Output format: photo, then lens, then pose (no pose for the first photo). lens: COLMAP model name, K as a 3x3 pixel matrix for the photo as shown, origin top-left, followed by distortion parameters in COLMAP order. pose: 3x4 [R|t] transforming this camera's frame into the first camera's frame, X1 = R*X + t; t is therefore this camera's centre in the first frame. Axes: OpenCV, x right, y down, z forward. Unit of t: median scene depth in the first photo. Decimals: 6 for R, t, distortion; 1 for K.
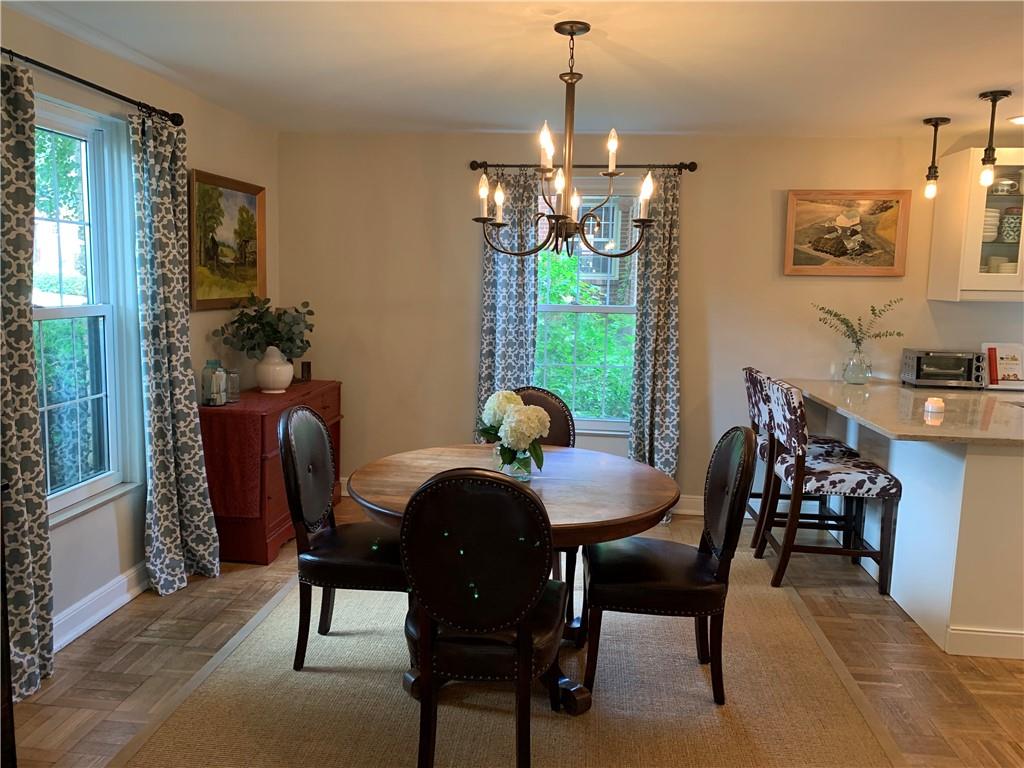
lens RADIAL K [[788.4, 0, 506.6], [0, 788.4, 382.1], [0, 0, 1]] dist [0.041141, -0.005364]
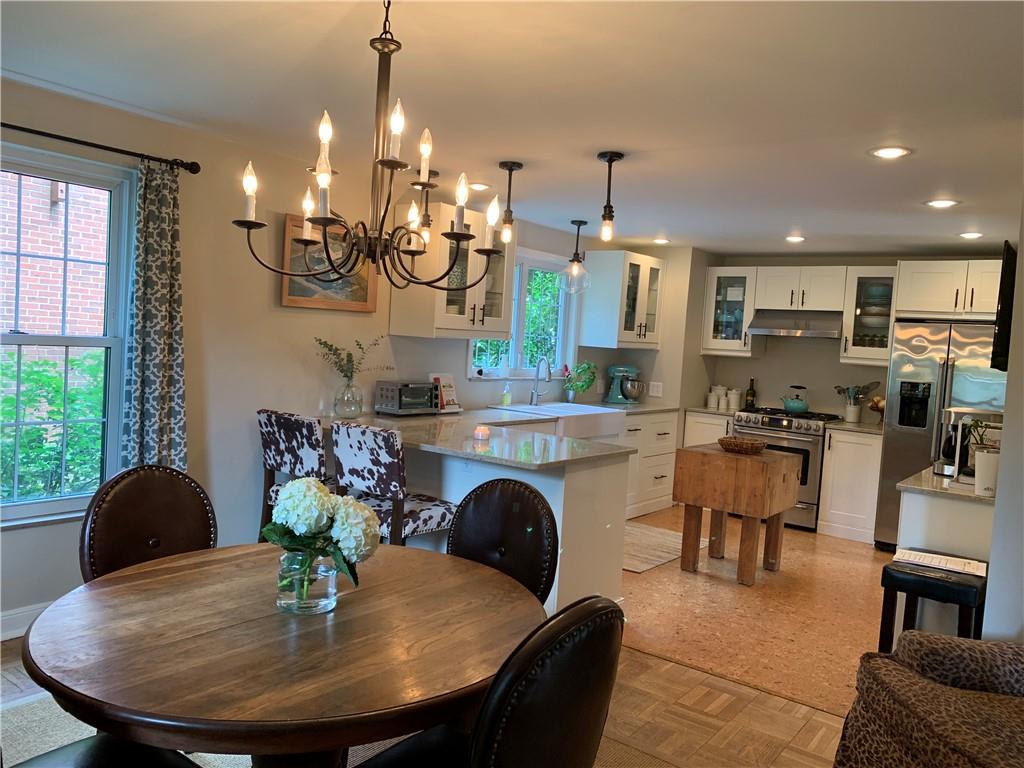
lens RADIAL K [[788.4, 0, 509.7], [0, 788.4, 383.5], [0, 0, 1]] dist [0.041141, -0.005364]
pose [[0.523893, -0.044381, 0.850627, -0.306434], [0.063889, 0.997876, 0.012715, -0.042526], [-0.849384, 0.047684, 0.525616, 0.319044]]
